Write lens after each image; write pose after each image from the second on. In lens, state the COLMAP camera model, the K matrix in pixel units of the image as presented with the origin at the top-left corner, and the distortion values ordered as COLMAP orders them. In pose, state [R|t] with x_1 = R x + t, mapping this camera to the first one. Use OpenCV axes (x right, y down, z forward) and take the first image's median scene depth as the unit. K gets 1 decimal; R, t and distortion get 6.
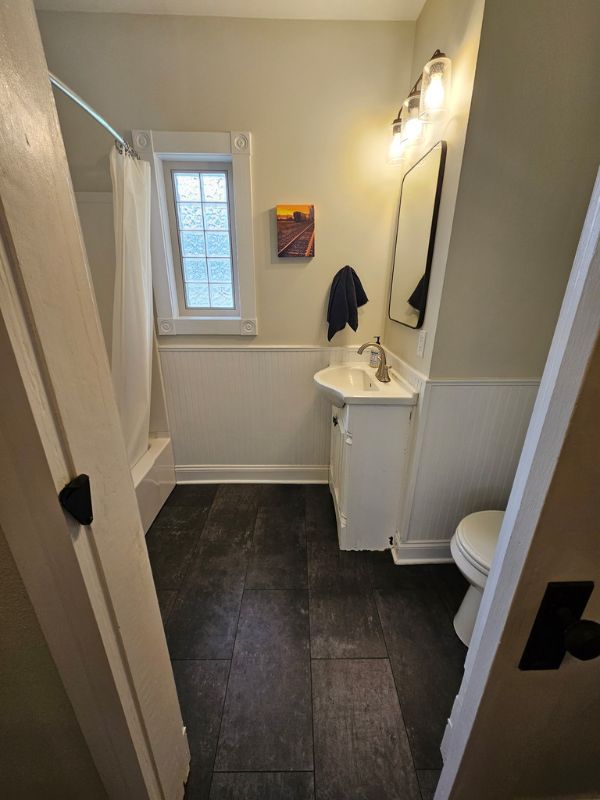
lens RADIAL K [[326.4, 0, 311.4], [0, 326.4, 400.1], [0, 0, 1]] dist [-0.000228, -0.000064]
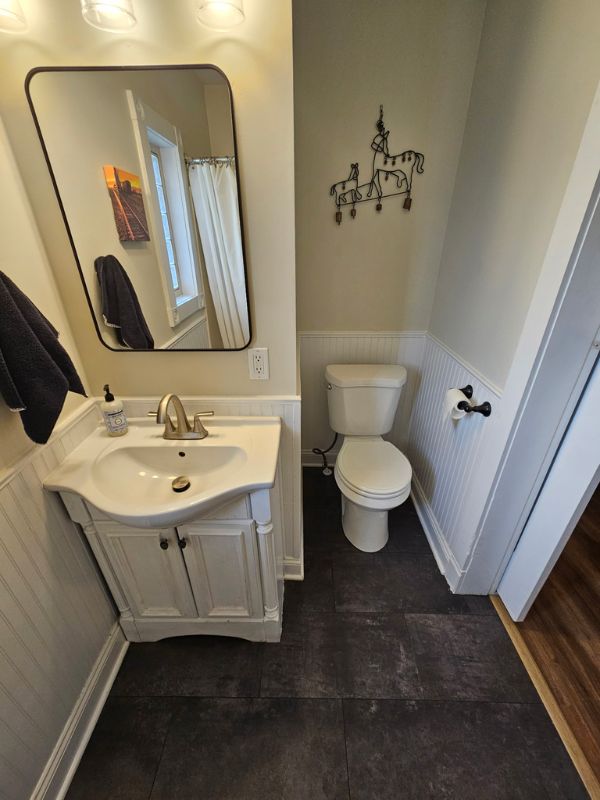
lens RADIAL K [[319.6, 0, 299.7], [0, 319.6, 396.4], [0, 0, 1]] dist [-0.001625, -0.000188]
pose [[0.056253, -0.471661, 0.879984, -0.360505], [0.344803, 0.836329, 0.426221, -0.399286], [-0.936988, 0.279444, 0.209676, 0.766226]]
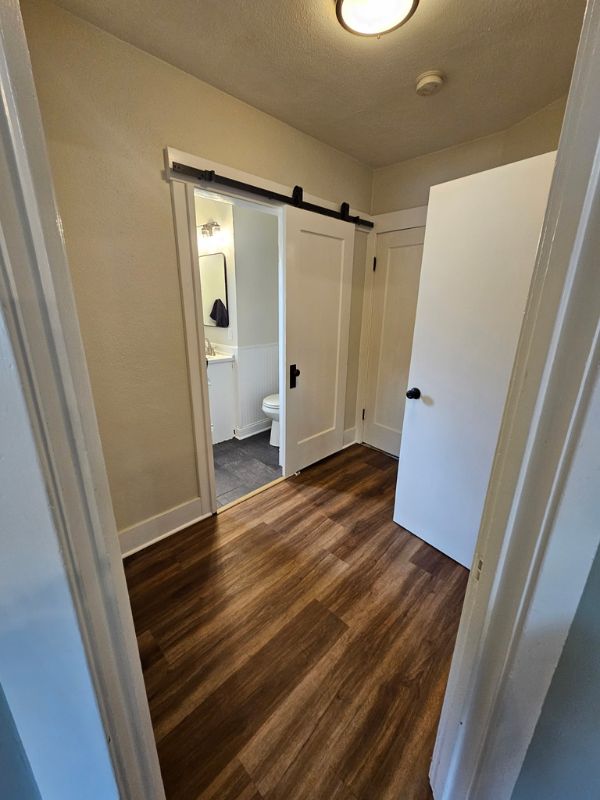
lens RADIAL K [[319.6, 0, 299.7], [0, 319.6, 396.4], [0, 0, 1]] dist [-0.001625, -0.000188]
pose [[0.731901, -0.209993, 0.648247, -0.847186], [0.232599, 0.971182, 0.051989, 0.247798], [-0.640483, 0.112730, 0.759653, -0.965385]]
